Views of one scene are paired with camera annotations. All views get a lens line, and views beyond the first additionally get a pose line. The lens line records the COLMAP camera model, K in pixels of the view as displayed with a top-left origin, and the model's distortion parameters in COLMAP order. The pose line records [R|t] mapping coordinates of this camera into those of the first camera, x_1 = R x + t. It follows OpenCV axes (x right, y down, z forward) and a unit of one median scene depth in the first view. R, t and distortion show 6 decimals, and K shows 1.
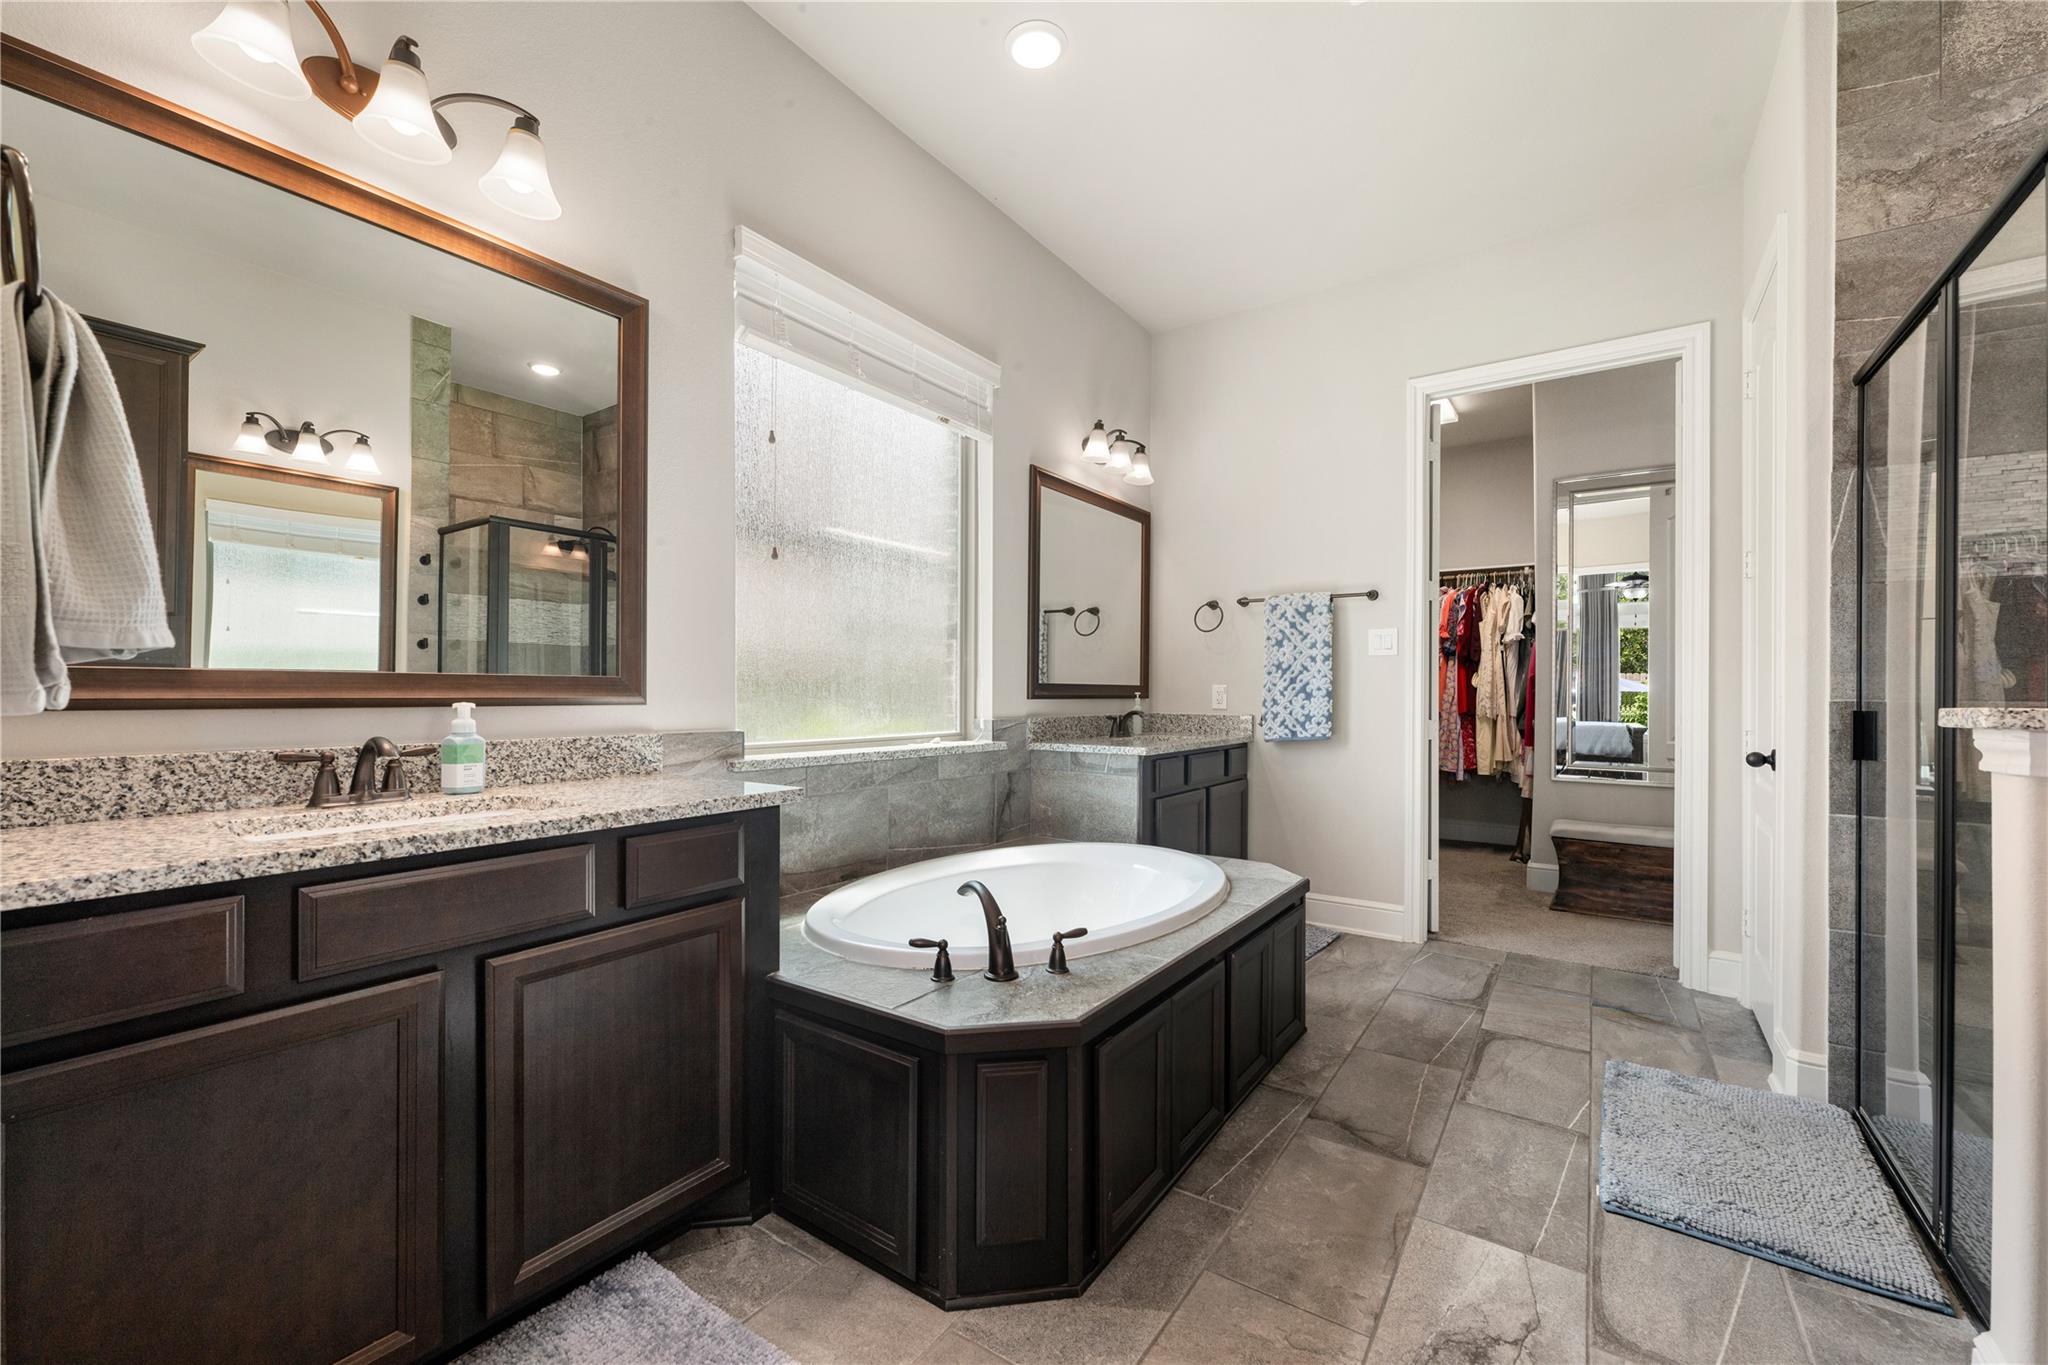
lens RADIAL K [[828.2, 0, 1023.1], [0, 828.2, 696.0], [0, 0, 1]] dist [-0.000391, -0.000123]
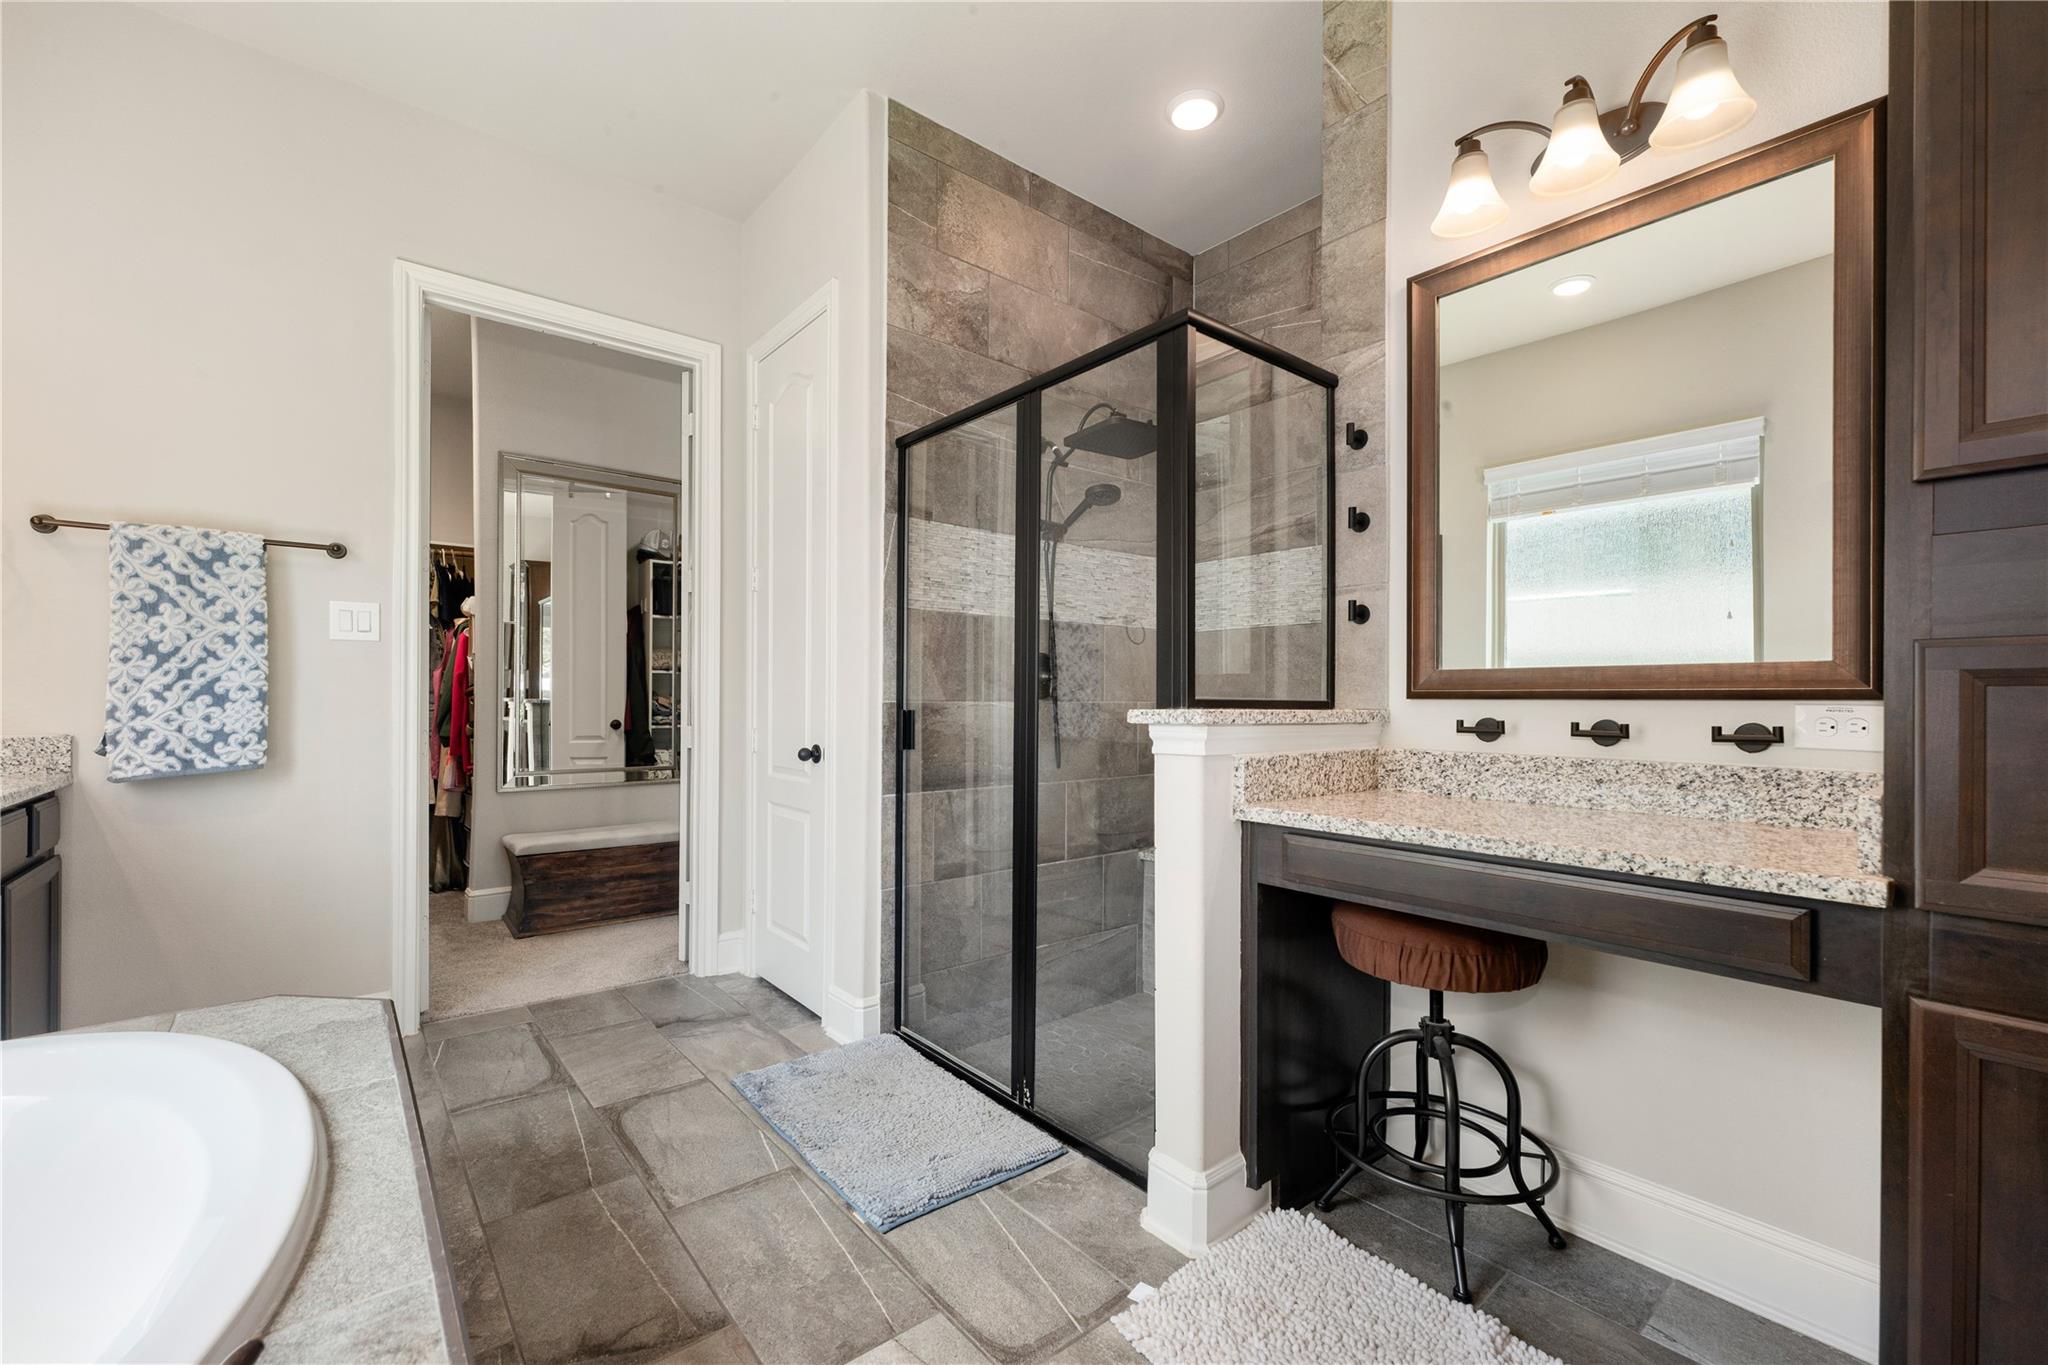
lens RADIAL K [[843.4, 0, 1019.1], [0, 843.4, 700.4], [0, 0, 1]] dist [0.000616, 0.000346]
pose [[0.273754, -0.008858, 0.961759, -0.123870], [0.001333, 0.999960, 0.008831, -0.005933], [-0.961799, -0.001135, 0.273755, 0.367562]]
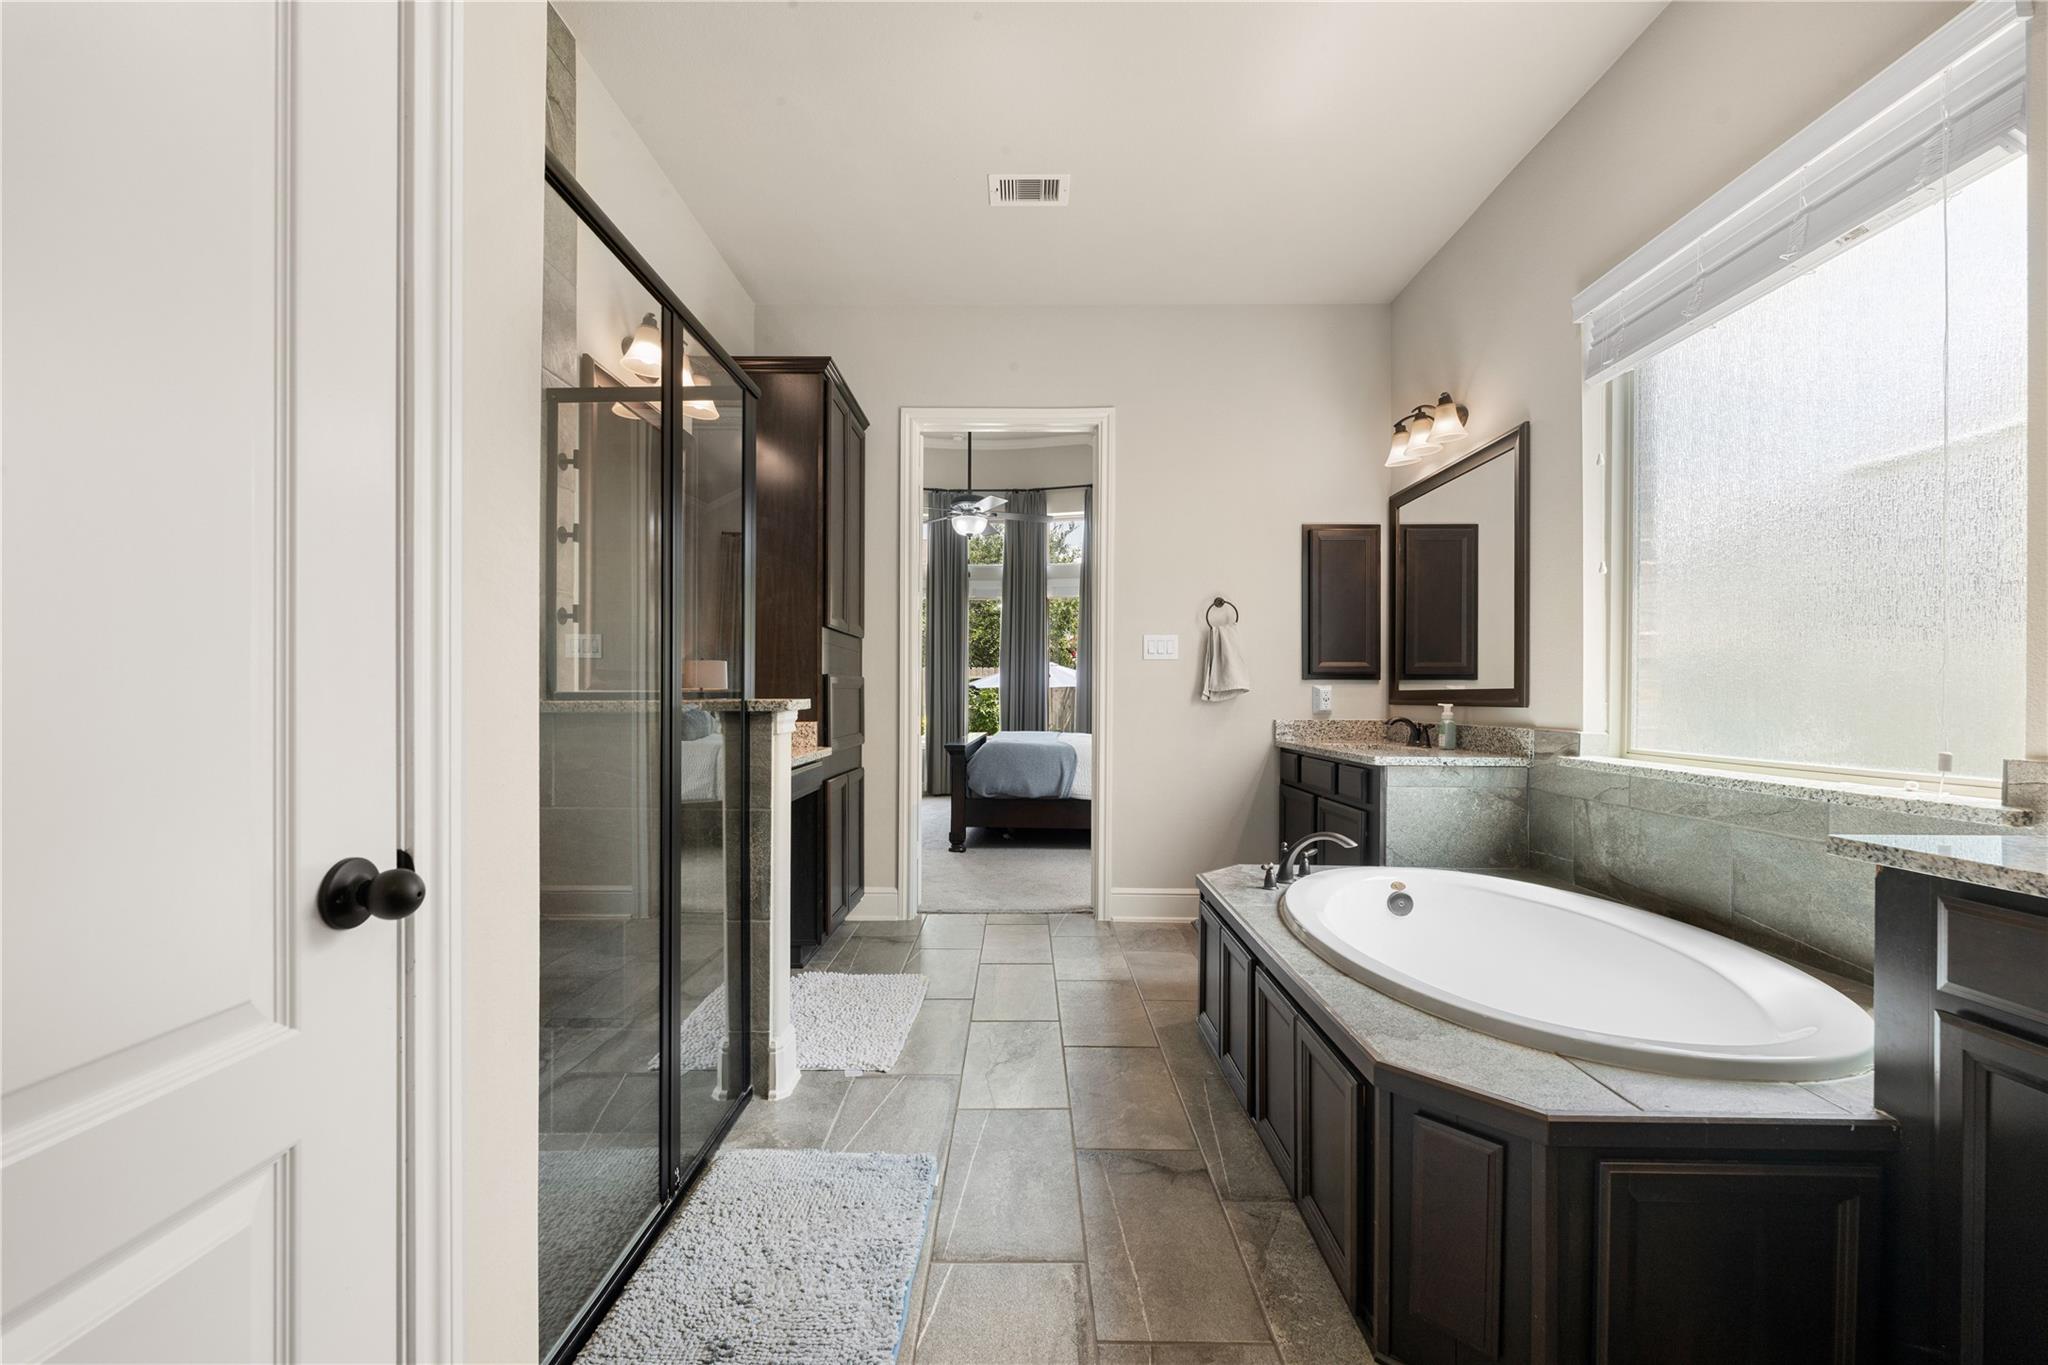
lens RADIAL K [[828.2, 0, 1023.1], [0, 828.2, 696.0], [0, 0, 1]] dist [-0.000391, -0.000123]
pose [[-0.825679, -0.010924, -0.564035, 0.783495], [-0.013355, 0.999911, 0.000184, 0.001030], [0.563983, 0.007684, -0.825751, 1.251559]]
